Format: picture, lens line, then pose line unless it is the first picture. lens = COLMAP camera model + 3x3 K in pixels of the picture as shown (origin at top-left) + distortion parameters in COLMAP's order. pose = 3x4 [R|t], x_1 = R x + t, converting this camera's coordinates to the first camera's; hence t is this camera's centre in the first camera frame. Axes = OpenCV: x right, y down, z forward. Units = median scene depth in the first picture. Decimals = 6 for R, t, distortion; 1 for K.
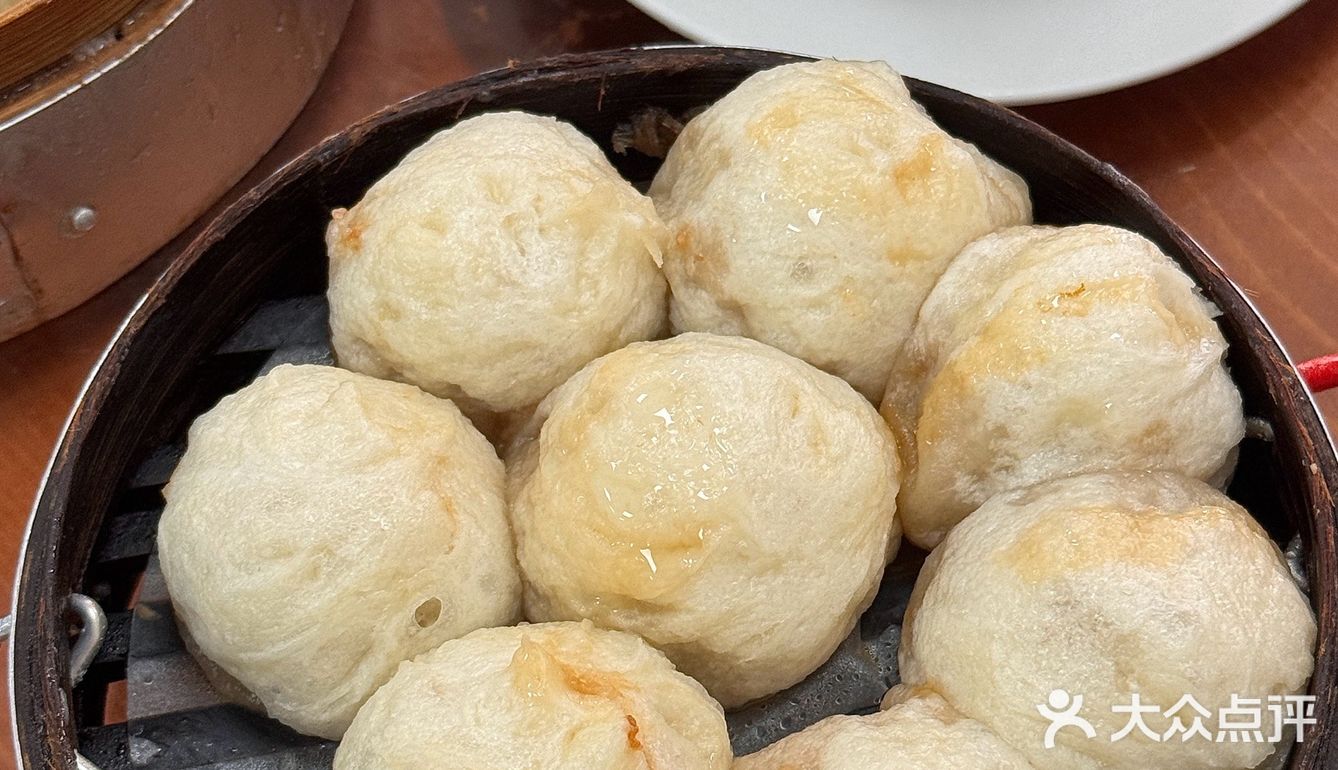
lens RADIAL K [[2197.1, 0, 477.5], [0, 2197.1, 384.8], [0, 0, 1]] dist [0.125220, -0.165744]
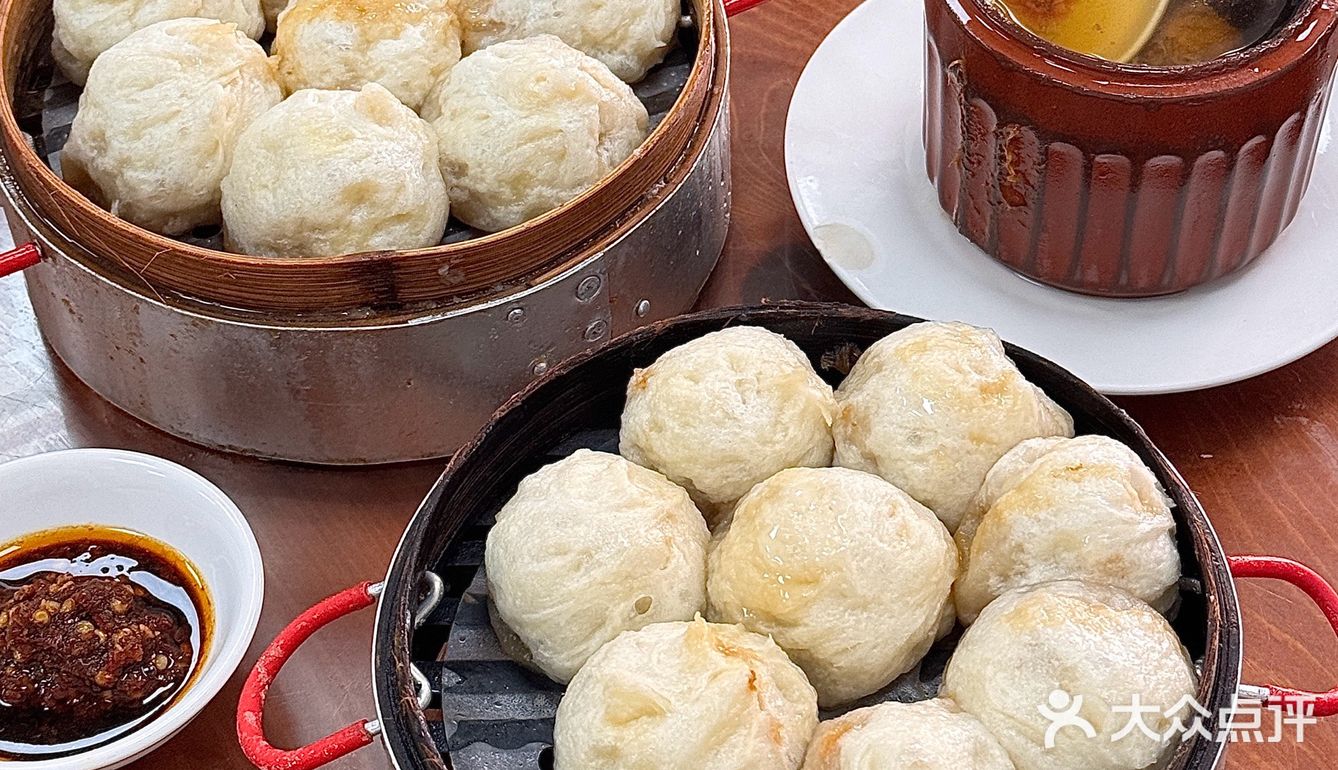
lens RADIAL K [[2518.5, 0, 668.7], [0, 2518.5, 410.2], [0, 0, 1]] dist [0.162541, 0.134555]
pose [[0.979795, 0.152606, -0.129278, 0.206075], [-0.181724, 0.949241, -0.256746, 0.428978], [0.083535, 0.275052, 0.957794, -0.762147]]
